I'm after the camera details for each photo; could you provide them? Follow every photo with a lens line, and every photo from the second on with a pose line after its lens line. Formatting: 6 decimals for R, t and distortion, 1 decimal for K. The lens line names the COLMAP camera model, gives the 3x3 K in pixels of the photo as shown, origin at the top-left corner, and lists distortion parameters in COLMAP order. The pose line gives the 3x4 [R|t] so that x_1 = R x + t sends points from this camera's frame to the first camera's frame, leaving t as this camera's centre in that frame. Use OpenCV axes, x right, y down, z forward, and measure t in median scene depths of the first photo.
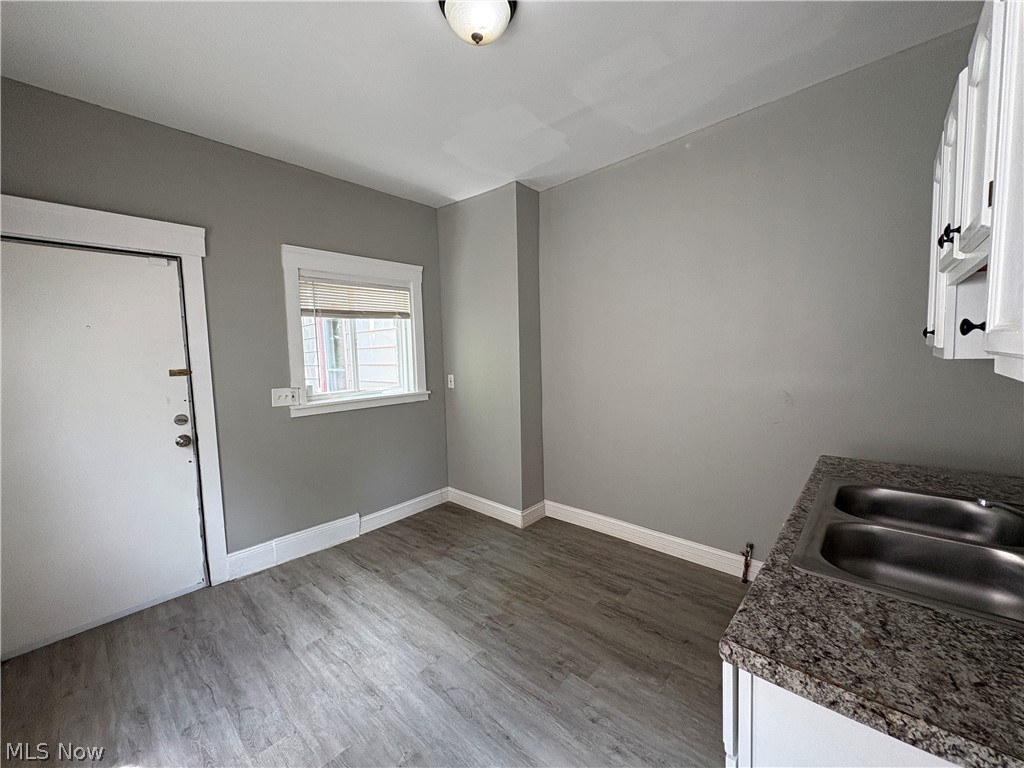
lens RADIAL K [[406.1, 0, 510.9], [0, 406.1, 381.1], [0, 0, 1]] dist [-0.000134, 0.000068]
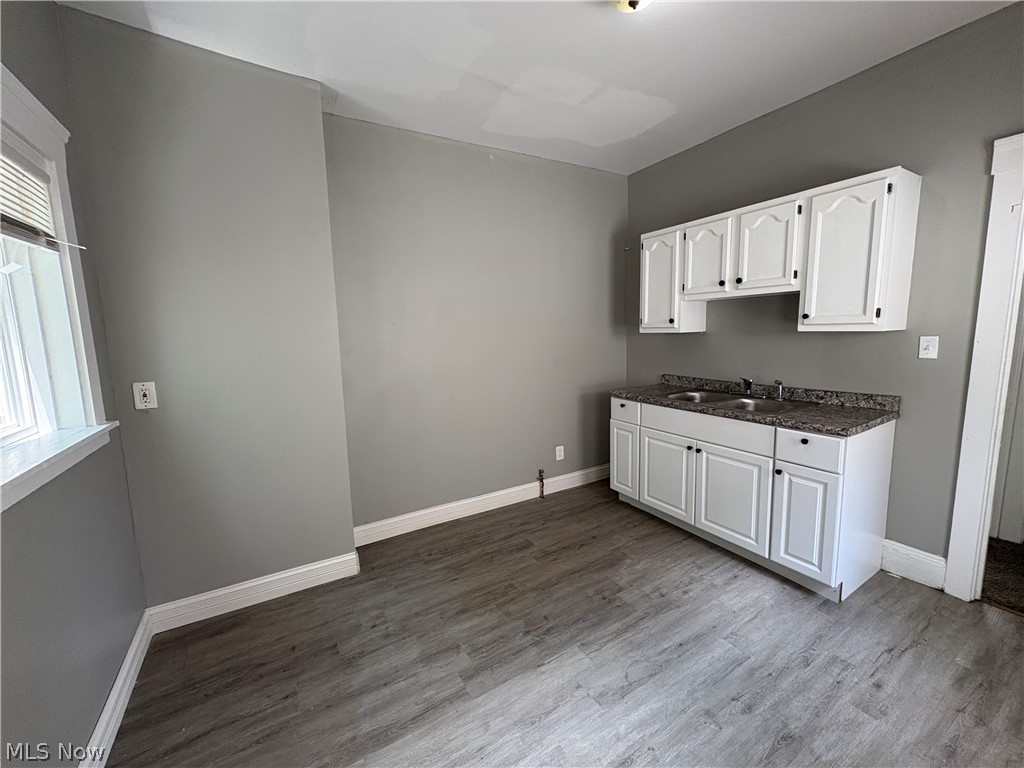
lens RADIAL K [[406.1, 0, 511.9], [0, 406.1, 382.7], [0, 0, 1]] dist [-0.000134, 0.000068]
pose [[0.287852, -0.101763, 0.952253, -0.761235], [0.087829, 0.992953, 0.079563, -0.023466], [-0.953639, 0.060733, 0.294762, 0.667778]]
